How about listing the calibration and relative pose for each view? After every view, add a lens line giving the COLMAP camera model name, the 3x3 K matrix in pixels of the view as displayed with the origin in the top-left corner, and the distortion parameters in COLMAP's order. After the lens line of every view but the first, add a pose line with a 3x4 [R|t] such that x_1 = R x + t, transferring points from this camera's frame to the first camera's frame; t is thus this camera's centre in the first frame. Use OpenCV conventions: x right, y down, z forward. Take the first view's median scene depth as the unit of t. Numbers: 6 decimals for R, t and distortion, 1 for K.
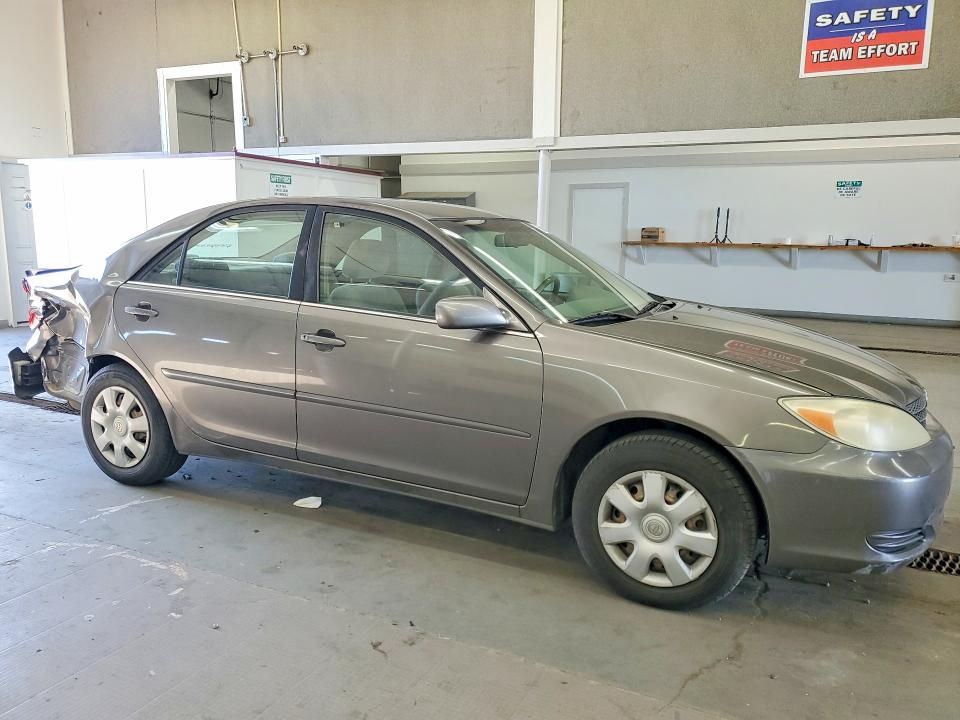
lens RADIAL K [[764.9, 0, 480.0], [0, 764.9, 360.0], [0, 0, 1]] dist [0.003004, 0.004002]
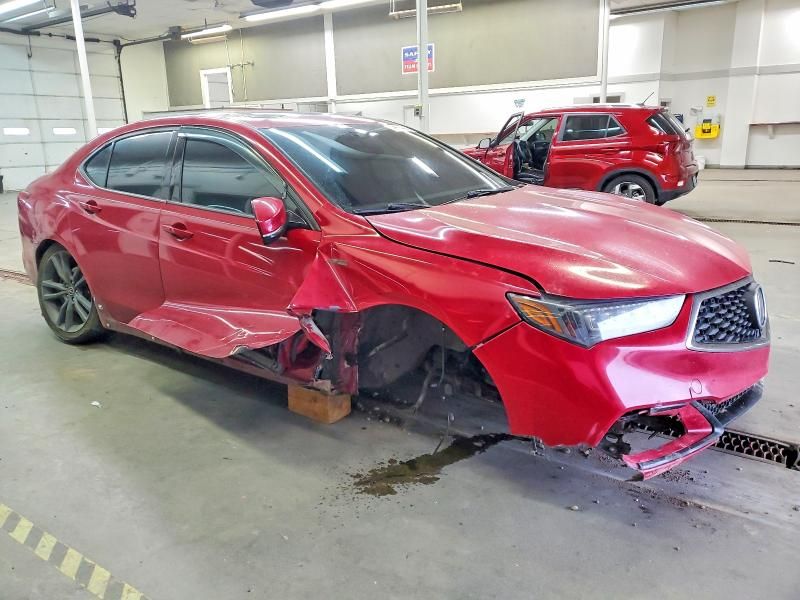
lens RADIAL K [[637.4, 0, 400.0], [0, 637.4, 300.0], [0, 0, 1]] dist [0.003004, 0.004002]
pose [[0.989947, -0.008093, -0.141211, 0.631408], [0.020240, 0.996193, 0.084798, 0.240280], [0.139987, -0.086804, 0.986341, -1.252270]]
